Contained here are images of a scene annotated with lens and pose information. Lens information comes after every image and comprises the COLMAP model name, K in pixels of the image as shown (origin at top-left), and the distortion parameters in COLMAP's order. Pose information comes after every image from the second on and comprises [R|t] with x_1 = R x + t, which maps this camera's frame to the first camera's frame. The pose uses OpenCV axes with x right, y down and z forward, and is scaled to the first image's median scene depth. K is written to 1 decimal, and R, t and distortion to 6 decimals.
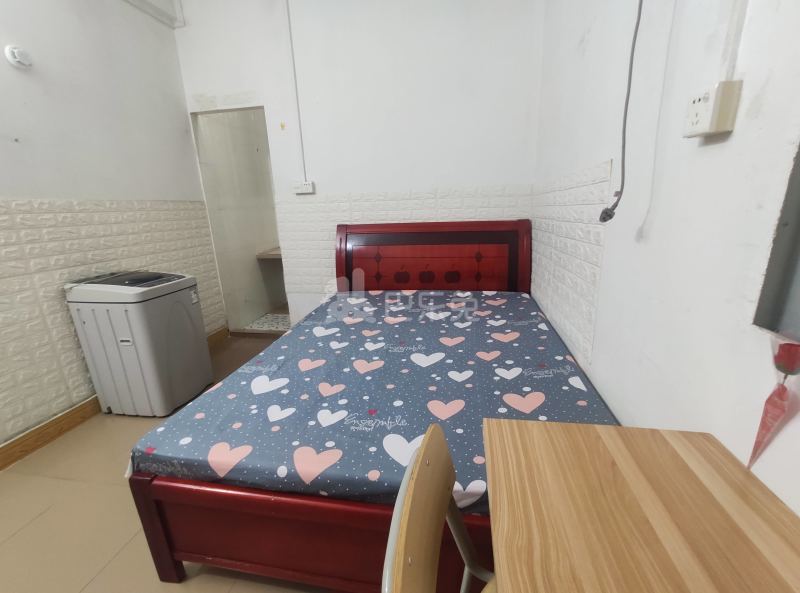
lens RADIAL K [[339.8, 0, 400.0], [0, 339.8, 296.5], [0, 0, 1]] dist [-0.030309, 0.011212]
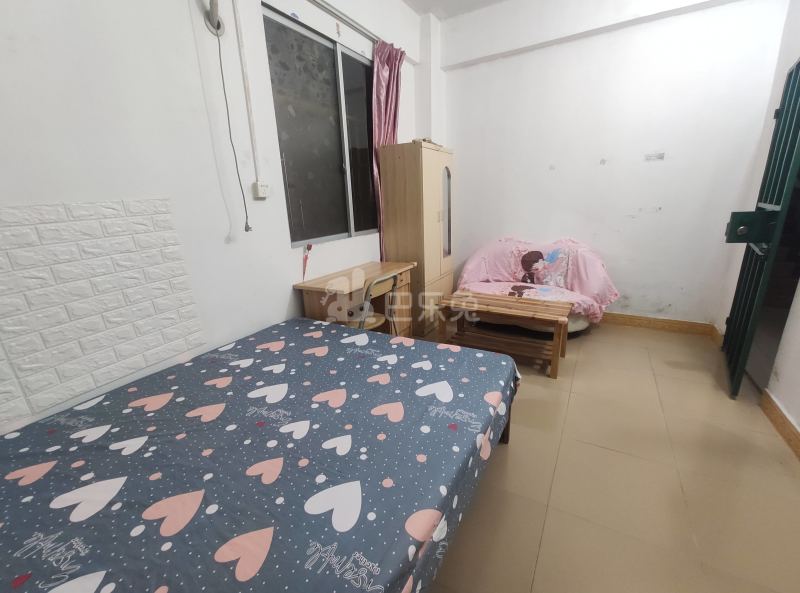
lens RADIAL K [[339.8, 0, 400.0], [0, 339.8, 296.5], [0, 0, 1]] dist [-0.030309, 0.011212]
pose [[-0.932083, -0.022441, 0.361550, -0.630068], [0.169886, 0.854432, 0.491003, -0.473074], [-0.319939, 0.519078, -0.792589, 1.634952]]
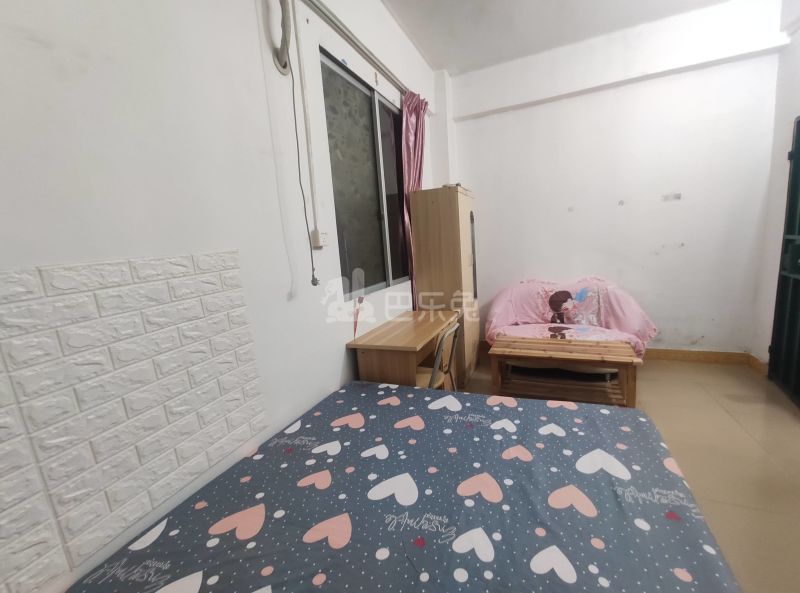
lens RADIAL K [[339.8, 0, 400.0], [0, 339.8, 296.5], [0, 0, 1]] dist [-0.030309, 0.011212]
pose [[-0.964434, 0.072831, 0.254090, -0.152359], [0.172370, 0.902062, 0.395693, -0.511013], [-0.200387, 0.425417, -0.882534, 1.607633]]
